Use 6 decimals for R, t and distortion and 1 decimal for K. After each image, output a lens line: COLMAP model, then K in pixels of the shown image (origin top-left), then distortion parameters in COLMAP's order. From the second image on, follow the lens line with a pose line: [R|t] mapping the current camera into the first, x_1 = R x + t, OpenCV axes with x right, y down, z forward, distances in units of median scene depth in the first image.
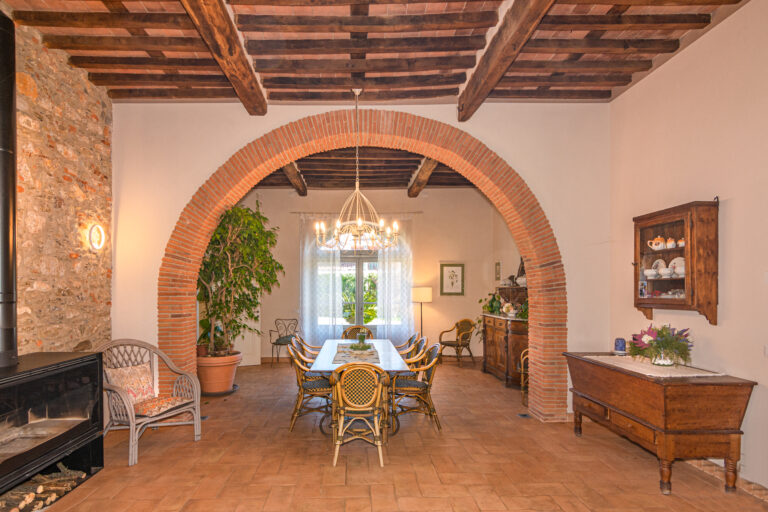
lens RADIAL K [[590.7, 0, 382.7], [0, 590.7, 257.8], [0, 0, 1]] dist [-0.001178, 0.000054]
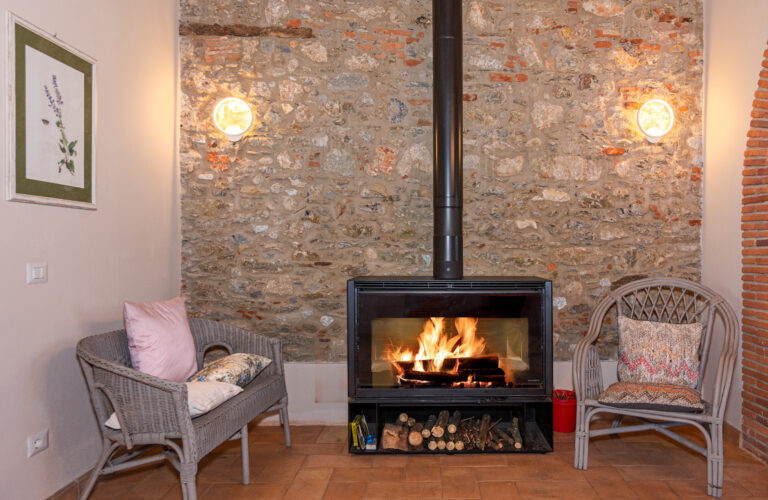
lens RADIAL K [[570.0, 0, 383.4], [0, 570.0, 251.8], [0, 0, 1]] dist [0.001593, 0.000807]
pose [[-0.146179, 0.003077, -0.989253, 0.184911], [0.006050, 0.999979, 0.002216, 0.111513], [0.989240, -0.005661, -0.146195, 0.819583]]
